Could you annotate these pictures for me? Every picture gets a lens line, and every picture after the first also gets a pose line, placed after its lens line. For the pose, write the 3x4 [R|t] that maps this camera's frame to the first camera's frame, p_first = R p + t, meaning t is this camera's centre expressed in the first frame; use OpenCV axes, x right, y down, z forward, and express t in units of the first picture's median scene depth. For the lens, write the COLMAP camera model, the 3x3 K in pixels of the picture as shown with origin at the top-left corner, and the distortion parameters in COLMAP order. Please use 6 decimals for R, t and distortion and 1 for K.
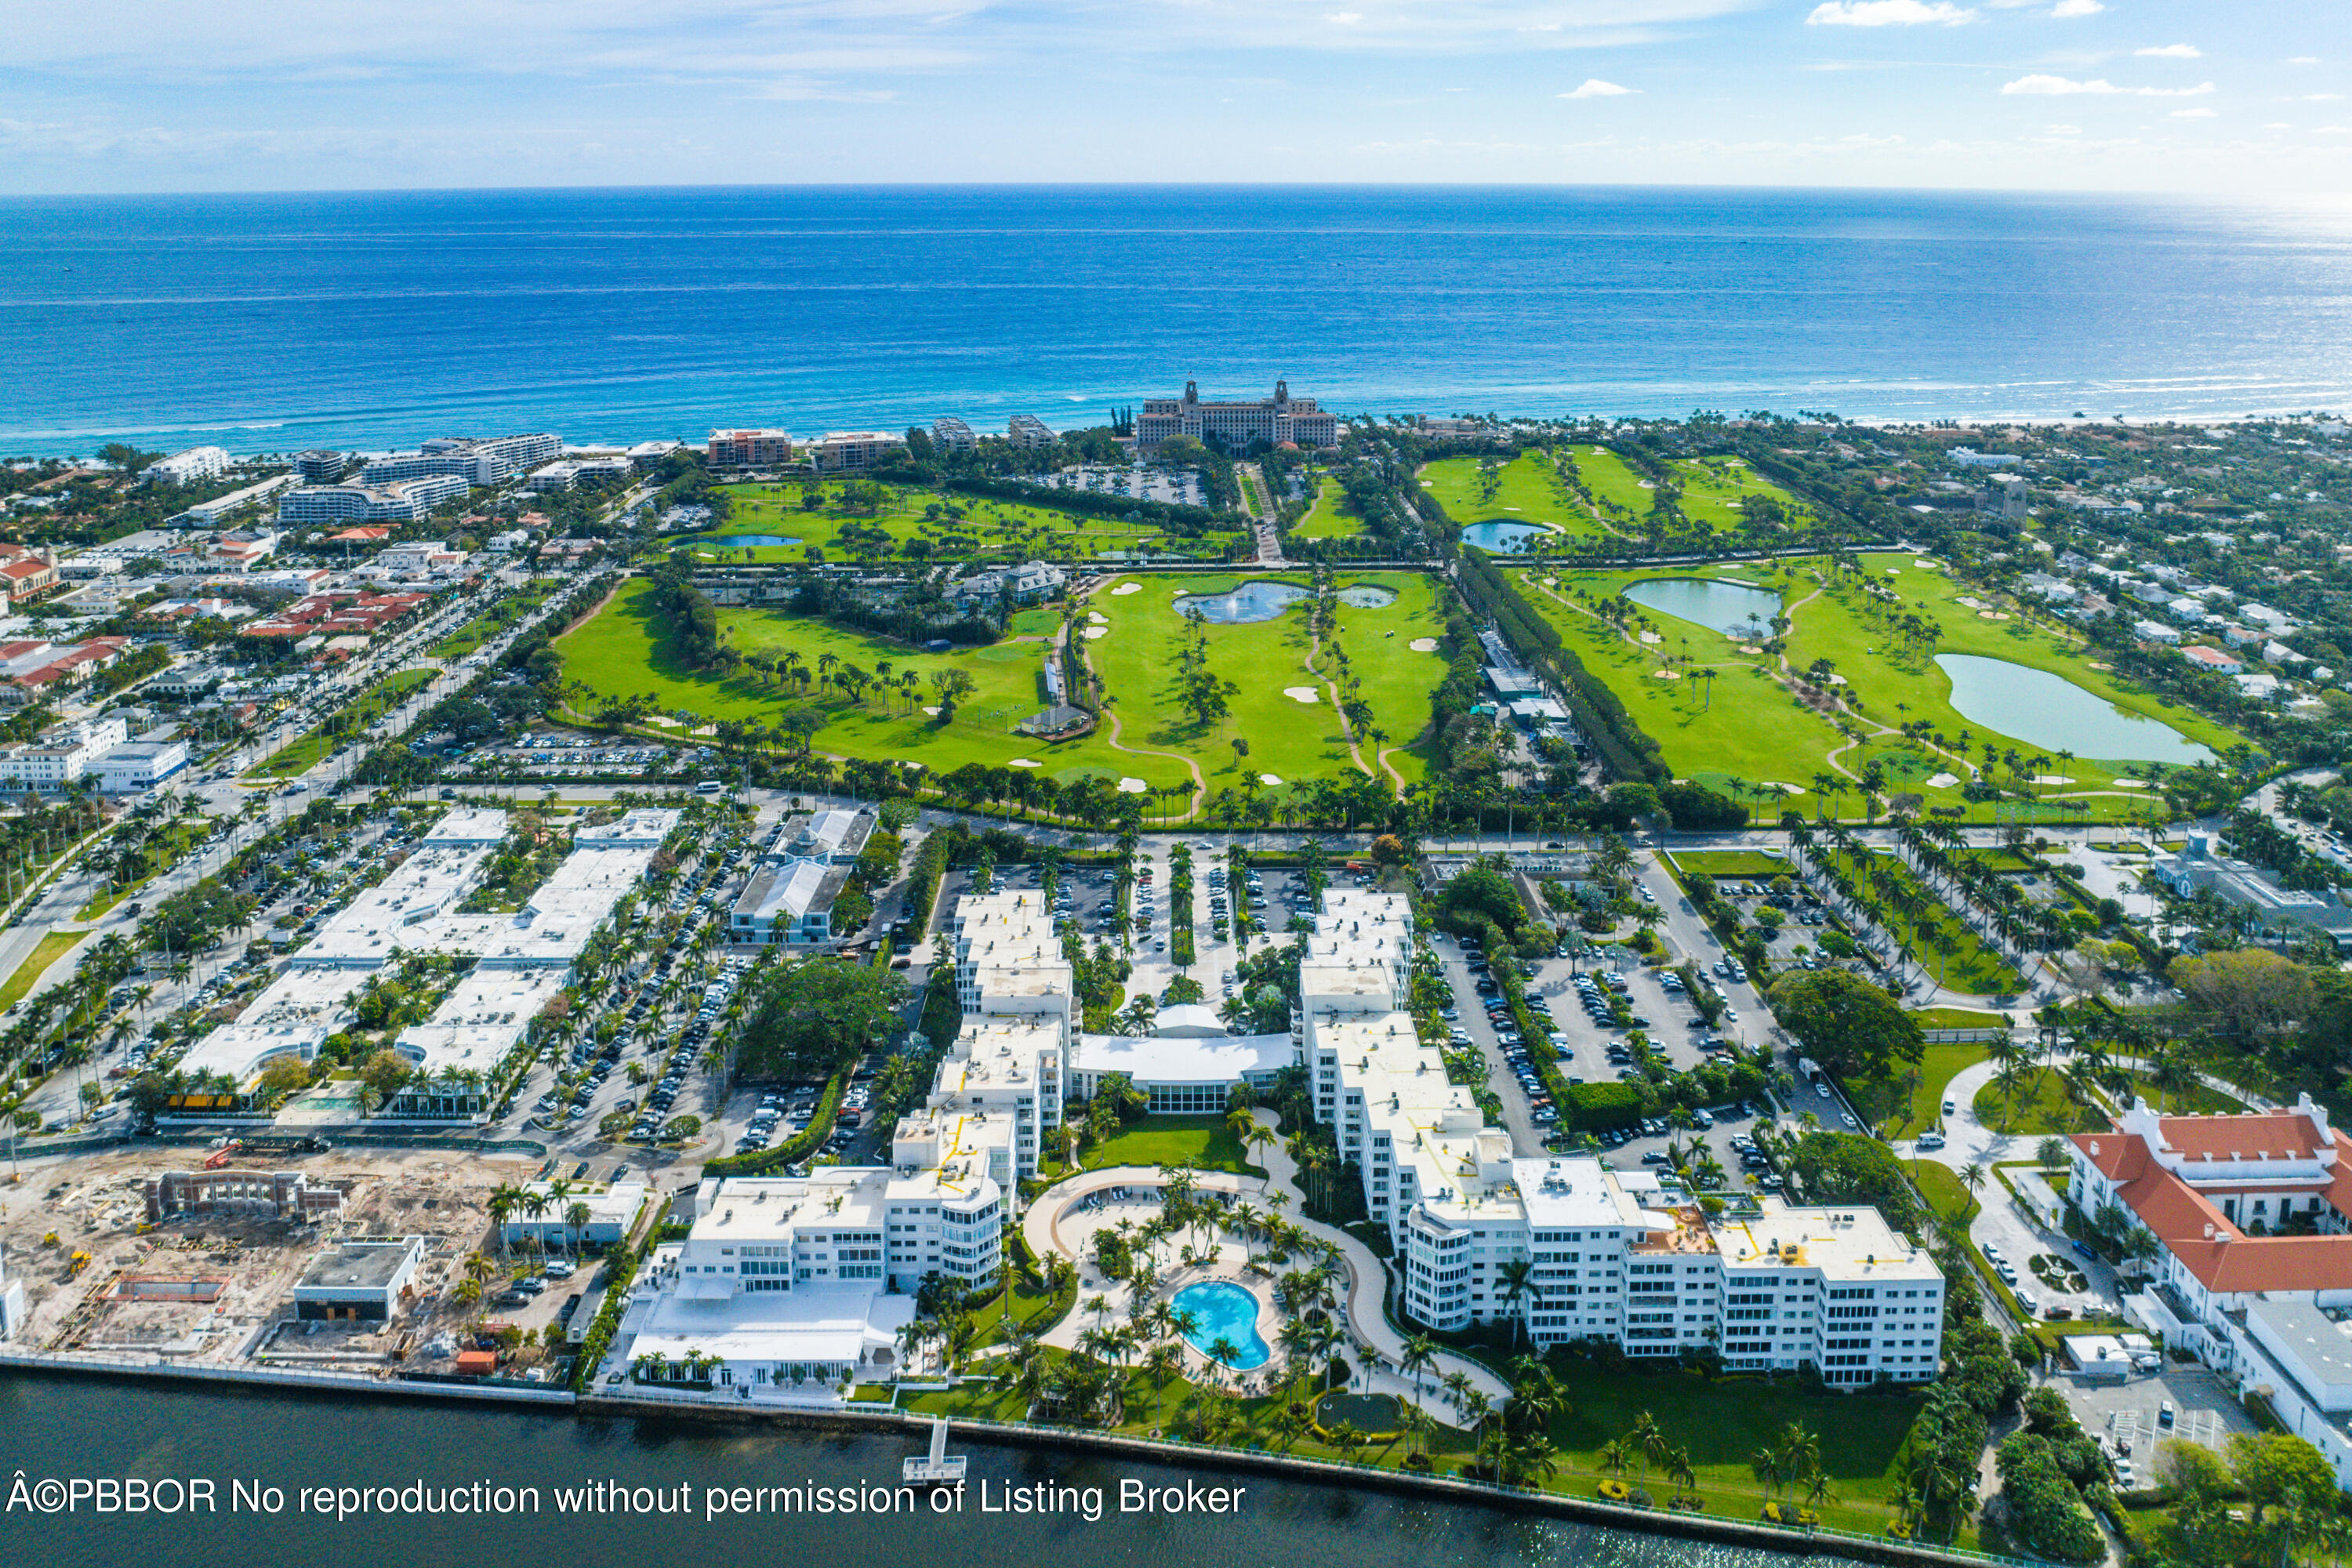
lens RADIAL K [[1616.1, 0, 1176.0], [0, 1616.1, 784.0], [0, 0, 1]] dist [0.001666, -0.000237]
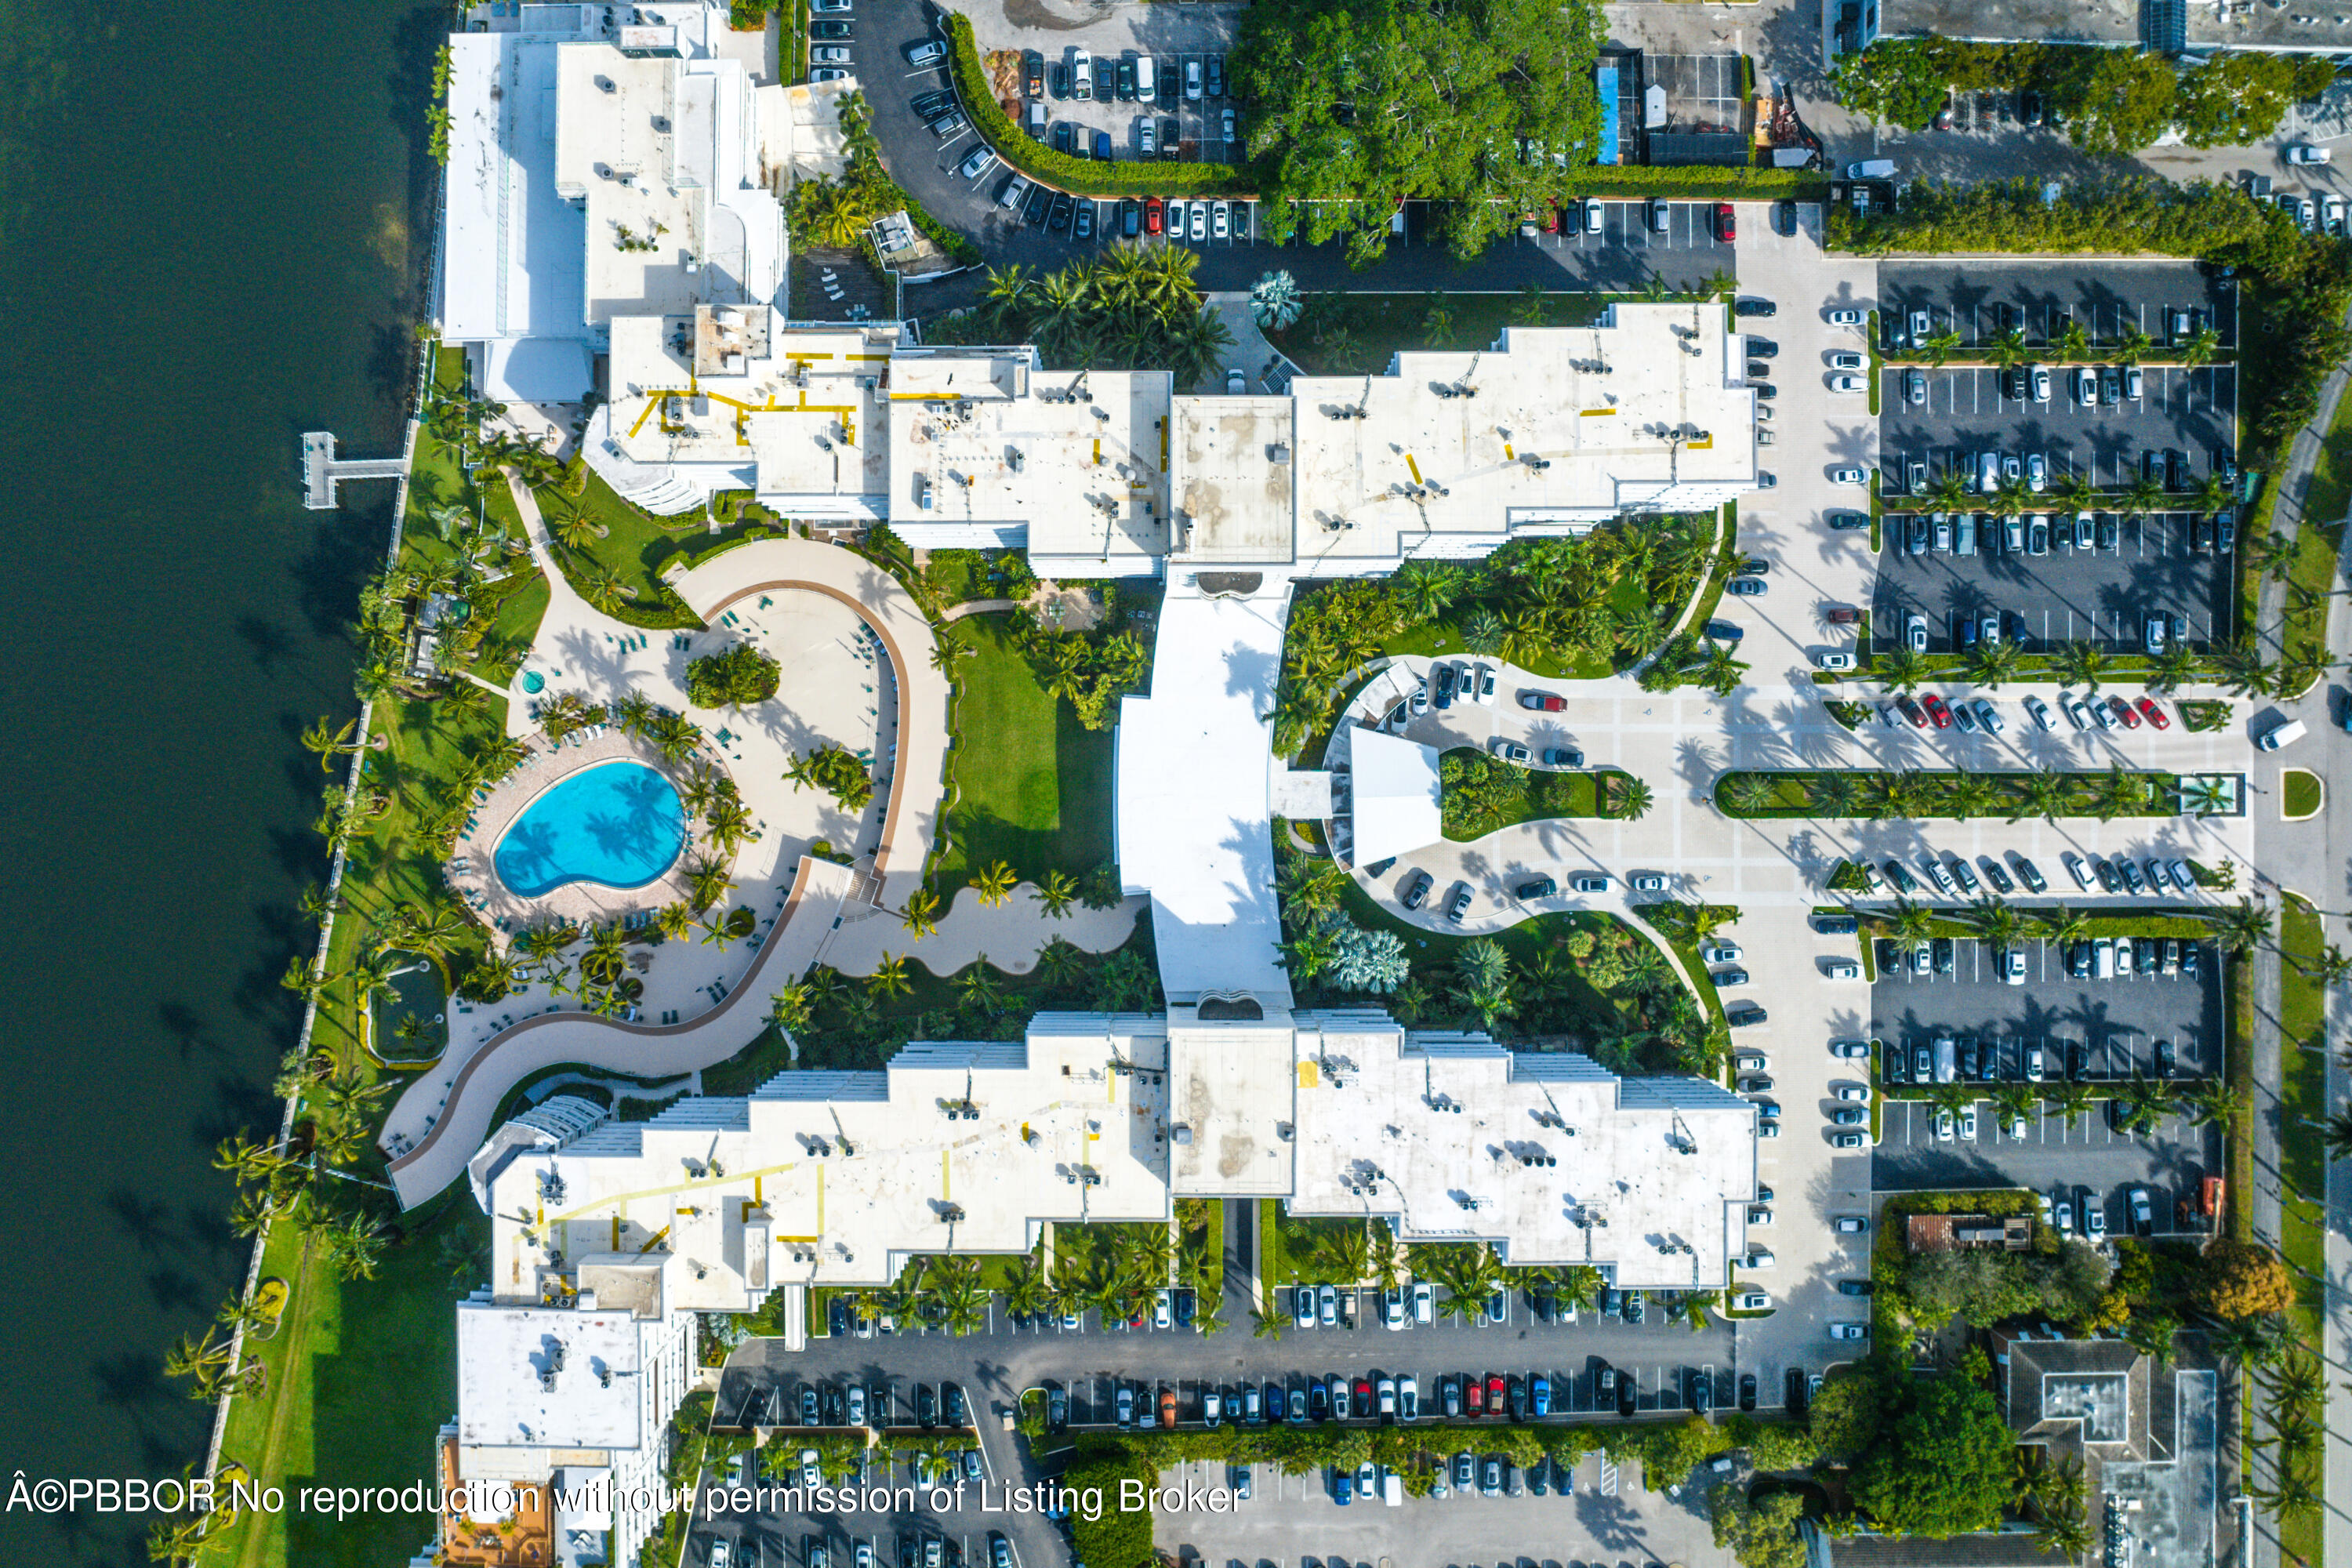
lens RADIAL K [[1616.1, 0, 1176.0], [0, 1616.1, 784.0], [0, 0, 1]] dist [0.001666, -0.000237]
pose [[-0.008307, 0.999956, 0.004264, 0.000902], [-0.361962, -0.006982, 0.932167, -0.372677], [0.932156, 0.006200, 0.362004, 0.855357]]
